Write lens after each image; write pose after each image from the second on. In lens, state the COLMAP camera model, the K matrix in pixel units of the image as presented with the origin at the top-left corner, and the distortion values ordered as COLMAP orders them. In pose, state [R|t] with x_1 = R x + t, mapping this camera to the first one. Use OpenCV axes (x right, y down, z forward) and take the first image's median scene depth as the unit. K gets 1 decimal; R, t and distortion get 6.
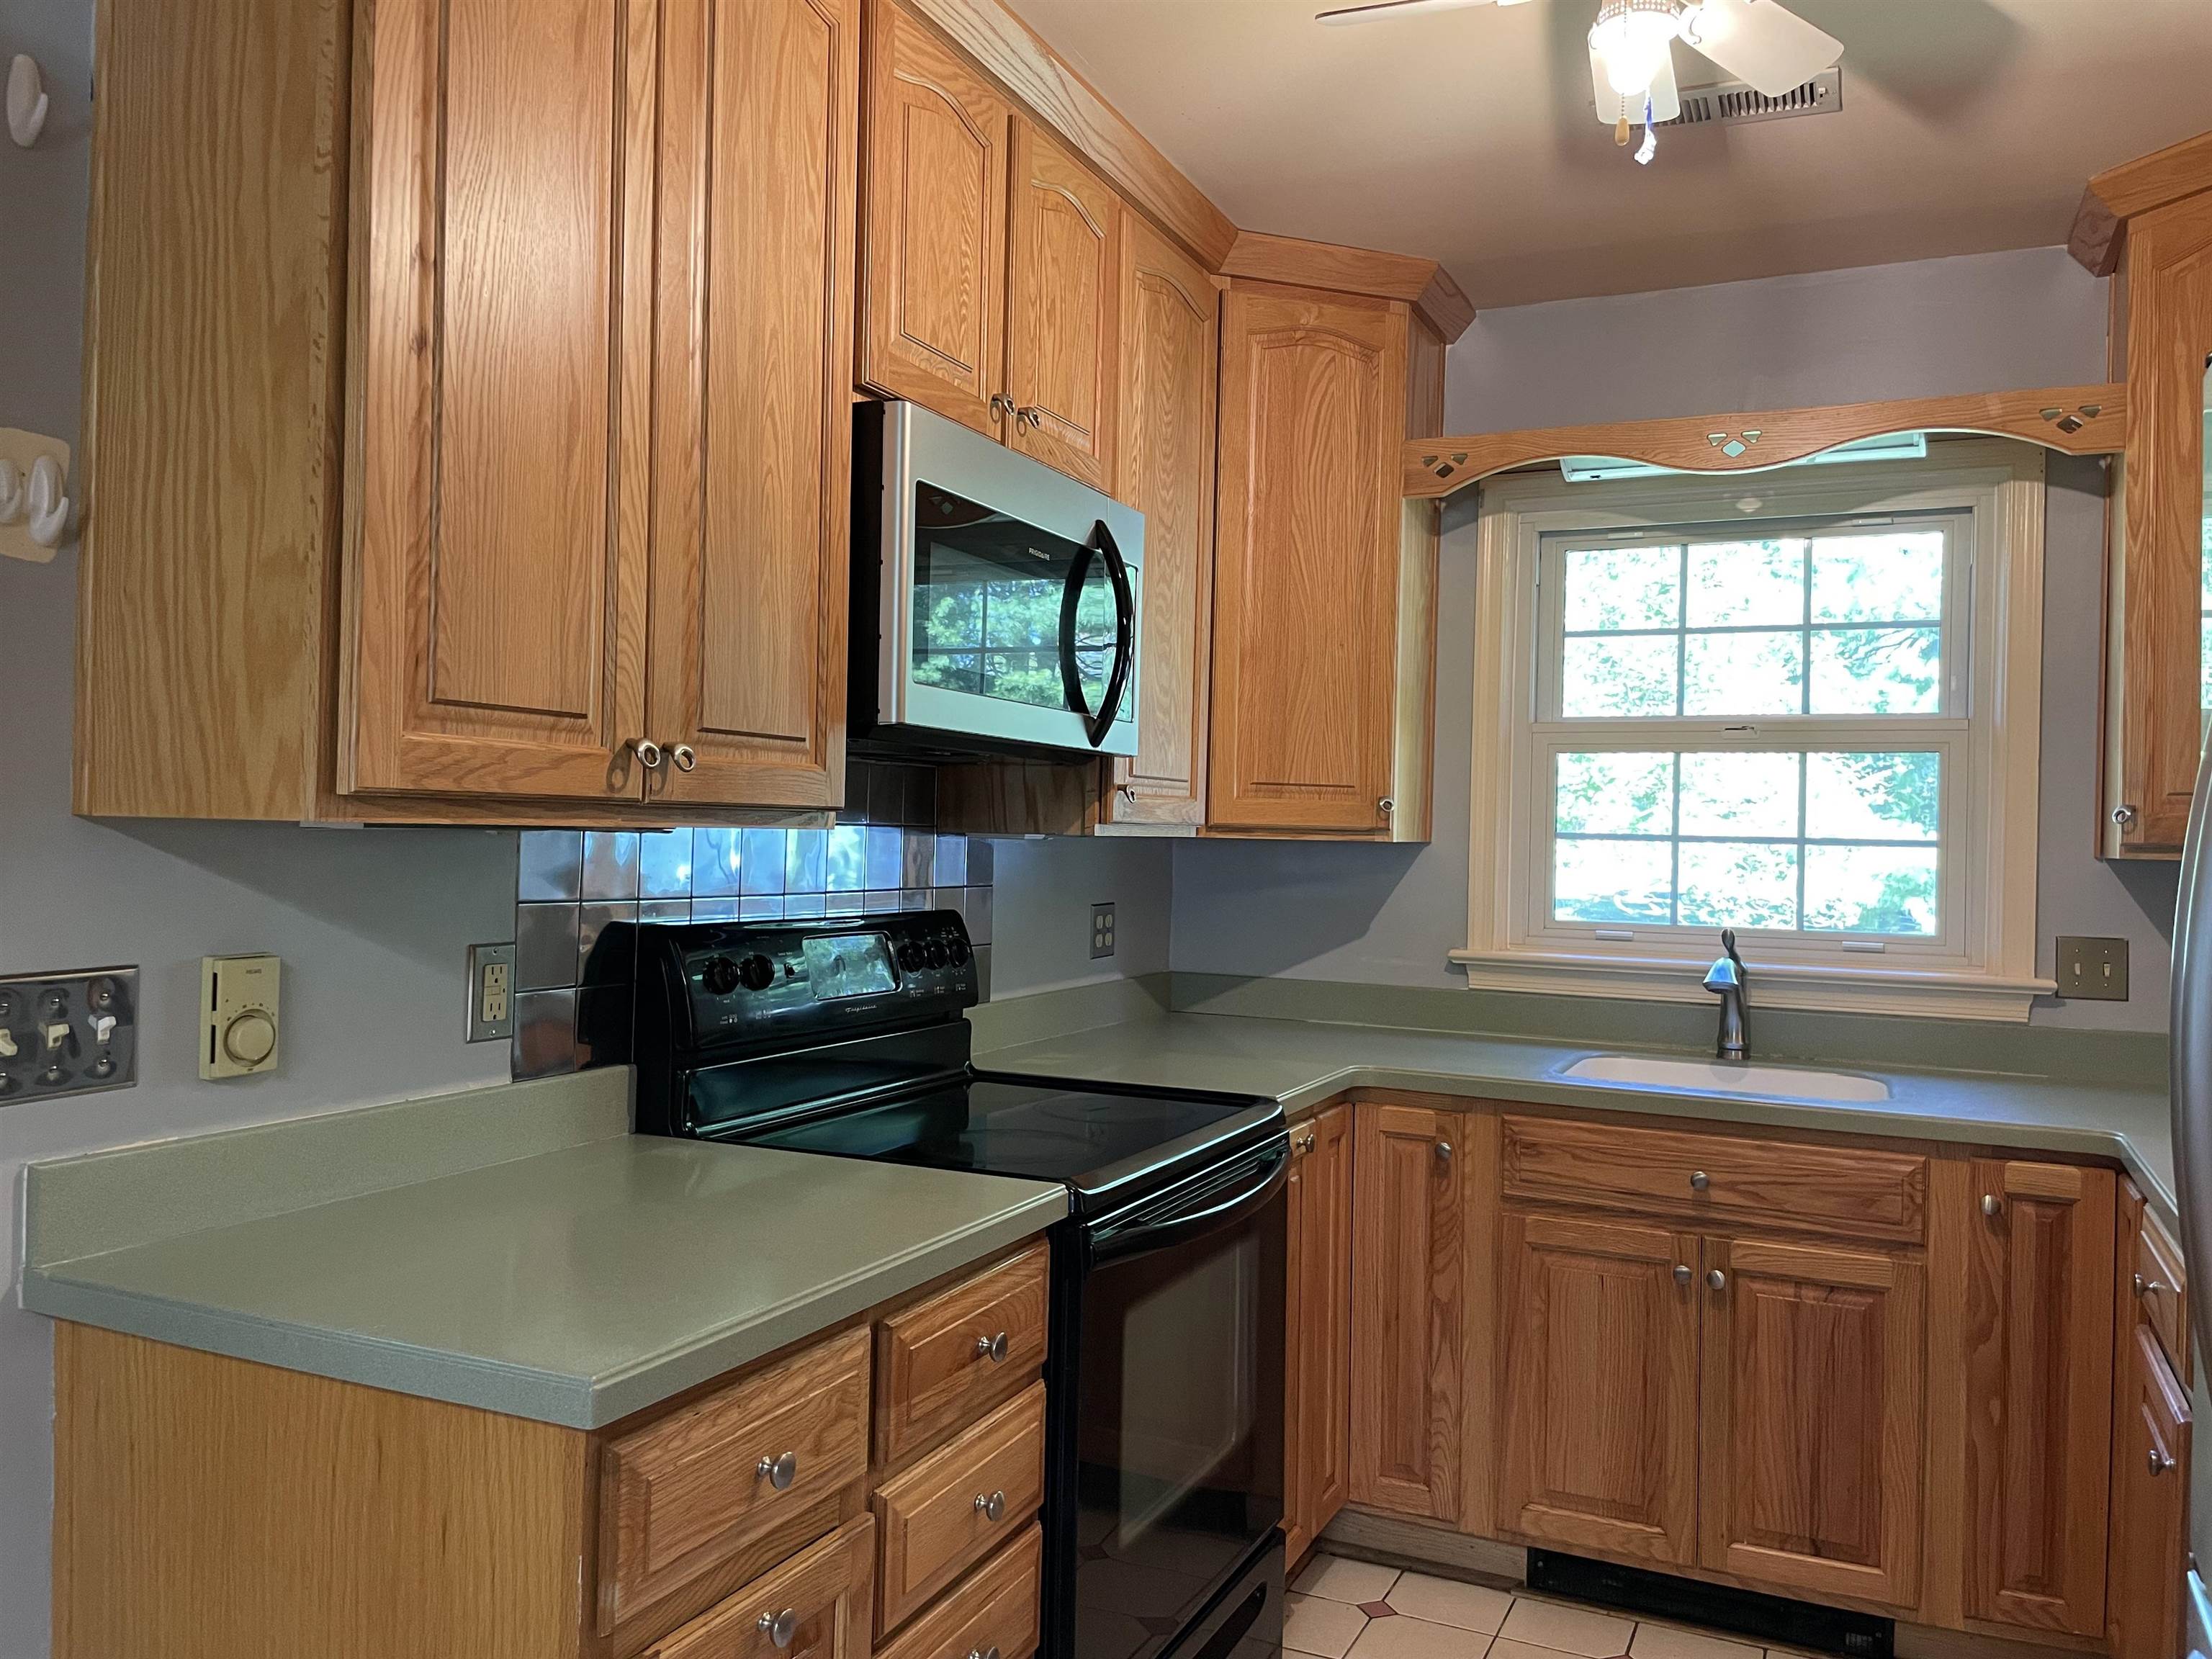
lens RADIAL K [[1676.8, 0, 1110.0], [0, 1676.8, 830.8], [0, 0, 1]] dist [0.107205, -0.157014]
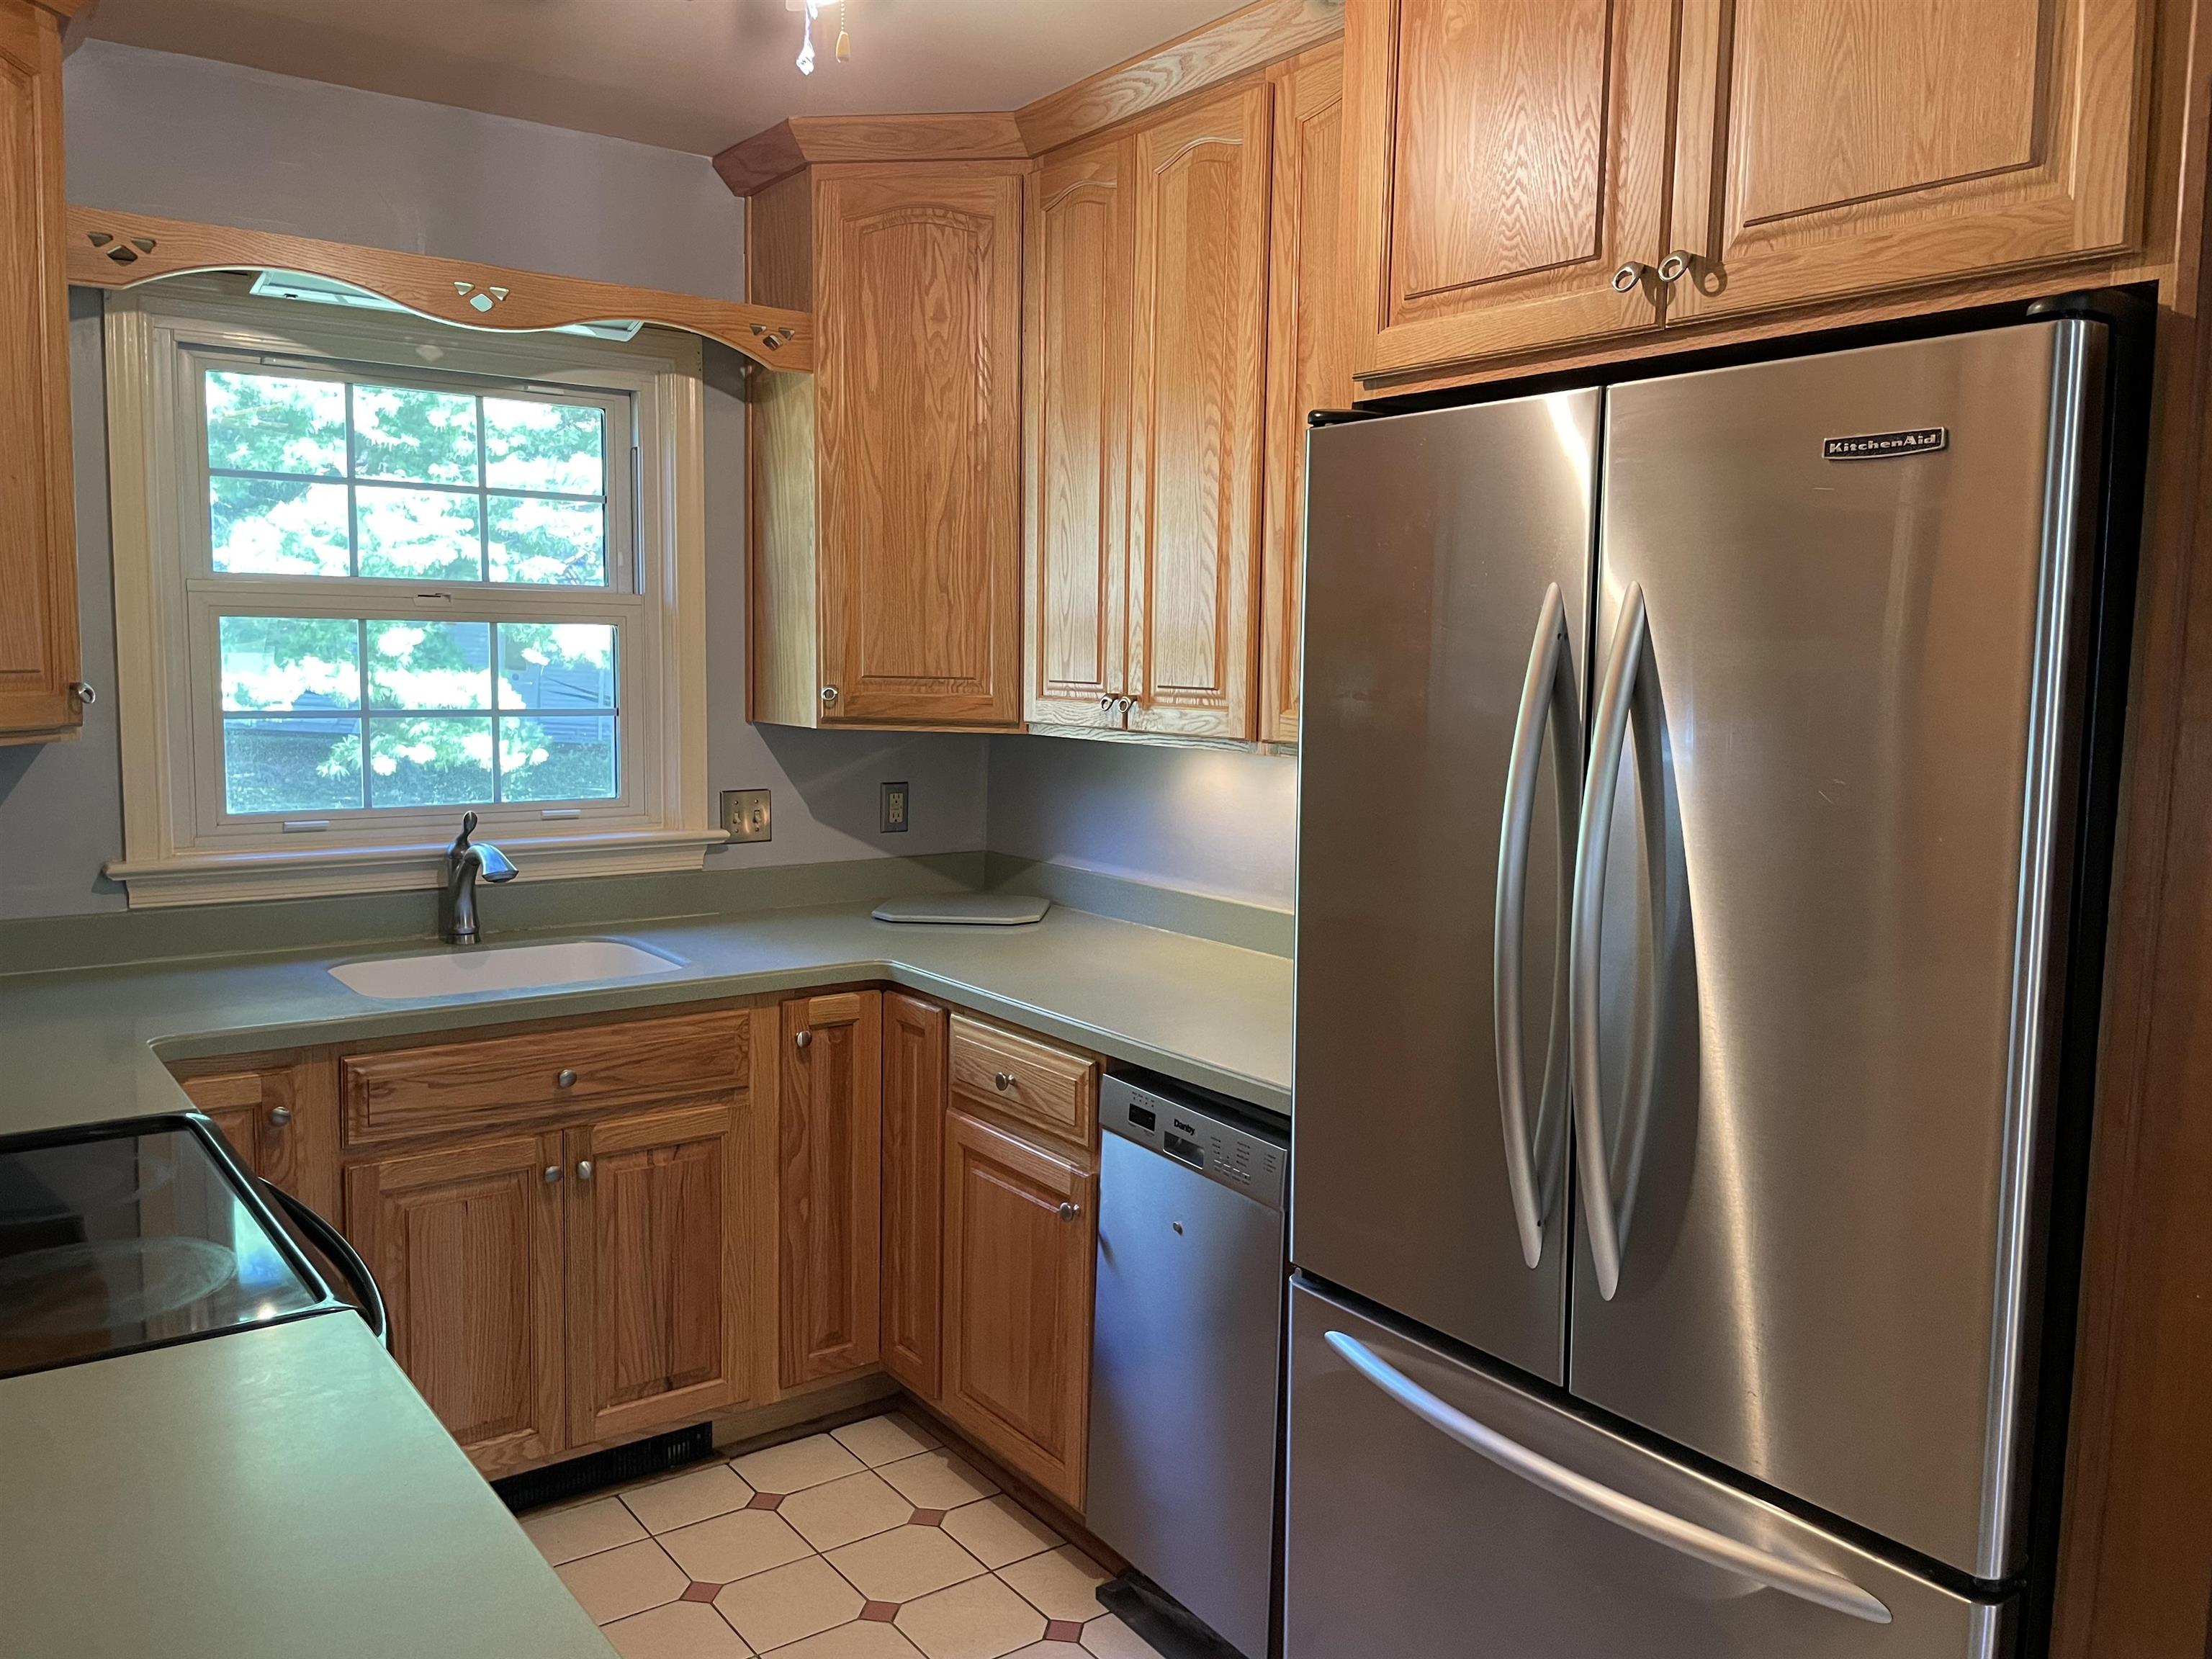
lens RADIAL K [[1676.8, 0, 1110.0], [0, 1676.8, 830.8], [0, 0, 1]] dist [0.107205, -0.157014]
pose [[0.485295, -0.109393, 0.867480, -0.318948], [-0.005195, 0.991764, 0.127971, -0.061218], [-0.874335, -0.066610, 0.480730, 0.239832]]
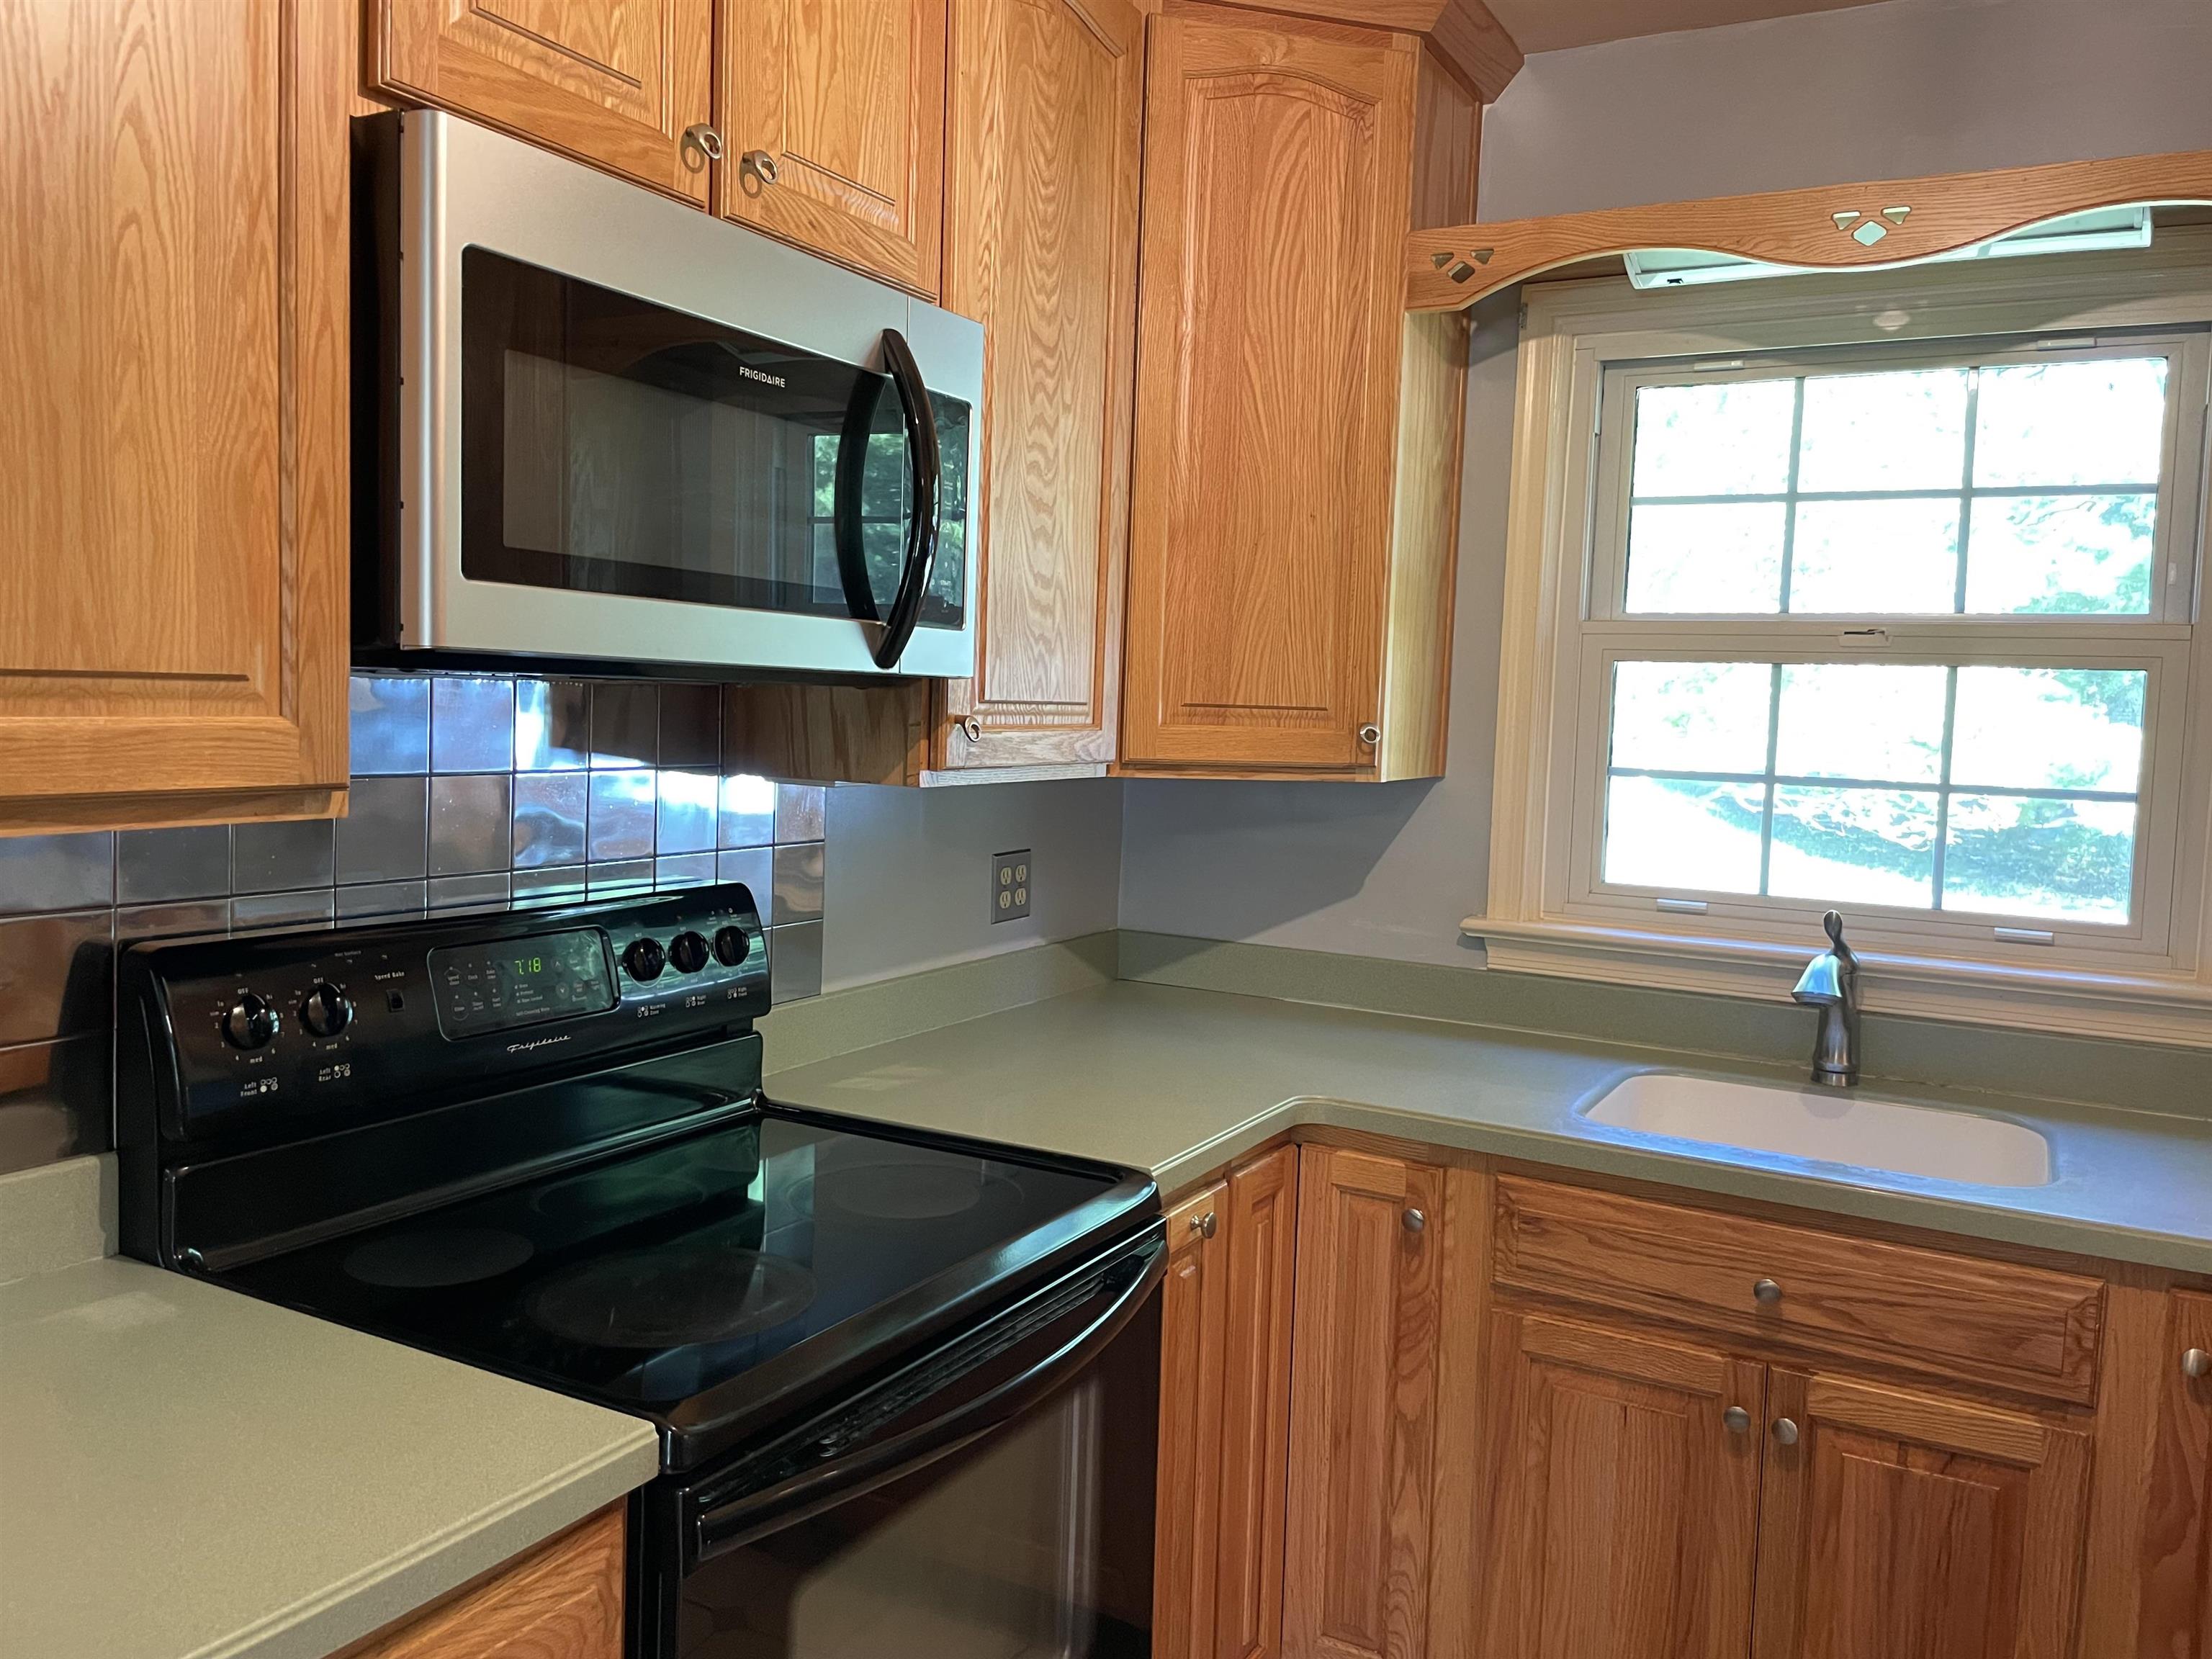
lens RADIAL K [[1677.7, 0, 1110.3], [0, 1677.7, 820.1], [0, 0, 1]] dist [0.092176, -0.127859]
pose [[0.997157, 0.016768, -0.073461, 0.116612], [-0.011286, 0.997164, 0.074407, -0.034960], [0.074501, -0.073367, 0.994518, 0.275722]]
